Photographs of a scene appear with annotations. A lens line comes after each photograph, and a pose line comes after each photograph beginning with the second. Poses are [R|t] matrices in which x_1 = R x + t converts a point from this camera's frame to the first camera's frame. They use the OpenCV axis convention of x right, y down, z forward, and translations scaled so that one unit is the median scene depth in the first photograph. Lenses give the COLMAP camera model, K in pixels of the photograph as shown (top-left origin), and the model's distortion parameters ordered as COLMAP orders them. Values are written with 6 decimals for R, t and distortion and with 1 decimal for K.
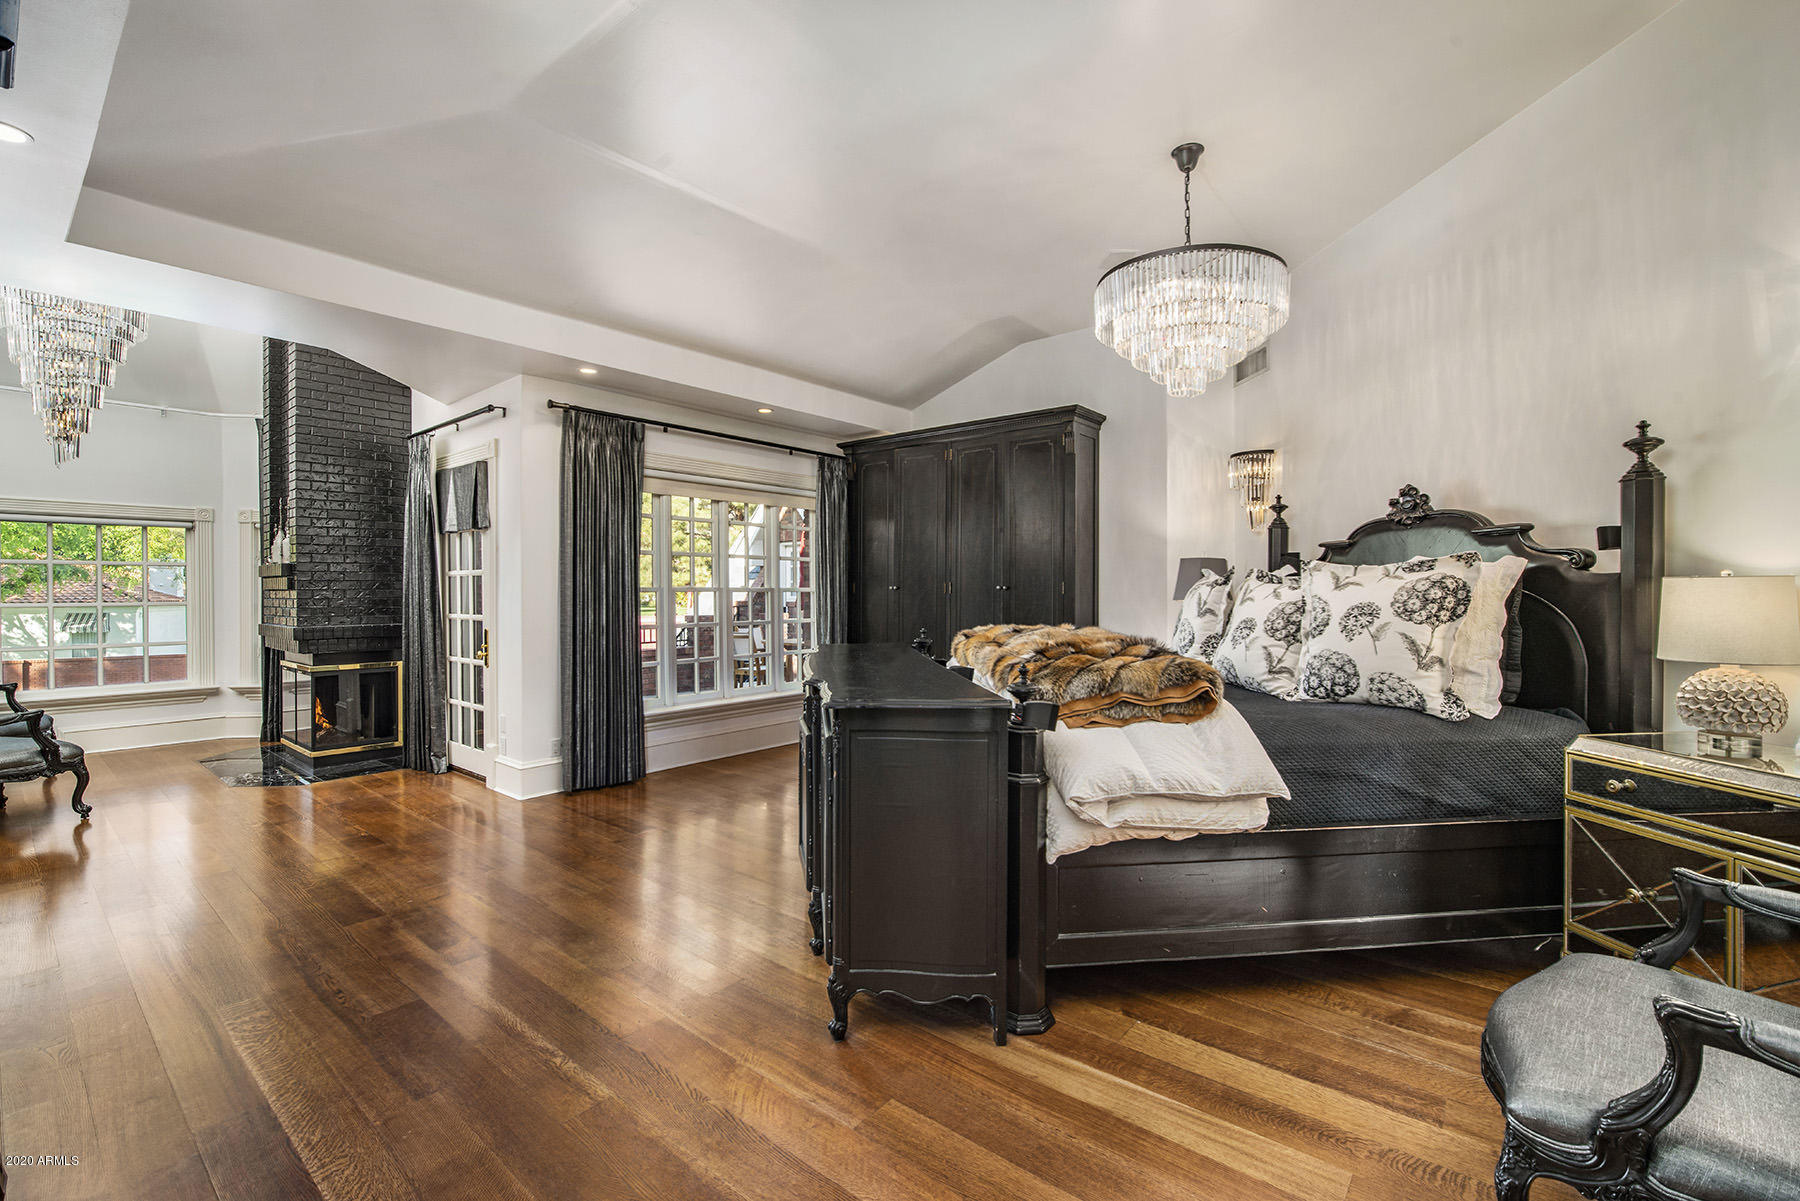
lens RADIAL K [[771.9, 0, 905.6], [0, 771.9, 594.9], [0, 0, 1]] dist [-0.000281, -0.000108]
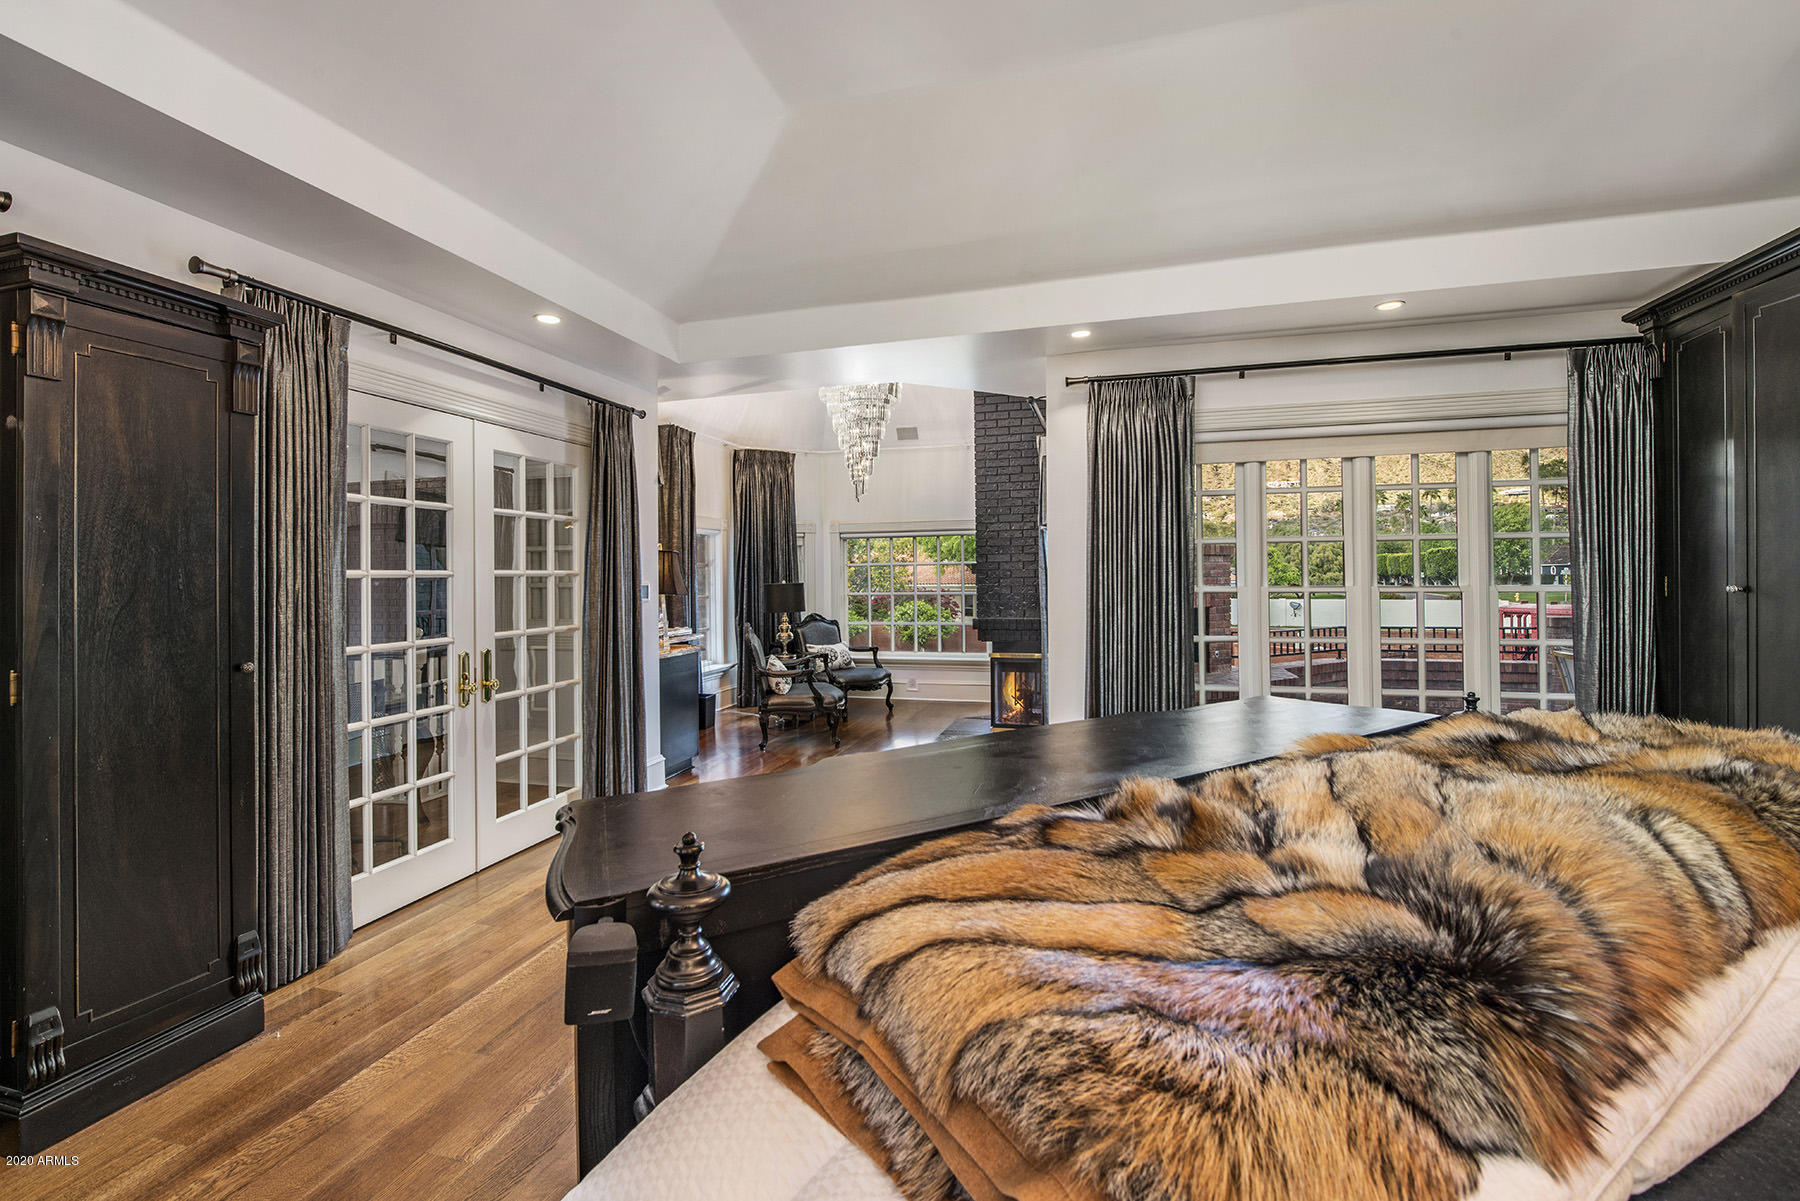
lens RADIAL K [[782.2, 0, 899.9], [0, 782.2, 570.8], [0, 0, 1]] dist [-0.000949, -0.000179]
pose [[0.409466, -0.007272, -0.912296, 0.236742], [0.002595, 0.999973, -0.006806, -0.021746], [0.912322, 0.000419, 0.409474, 0.391971]]
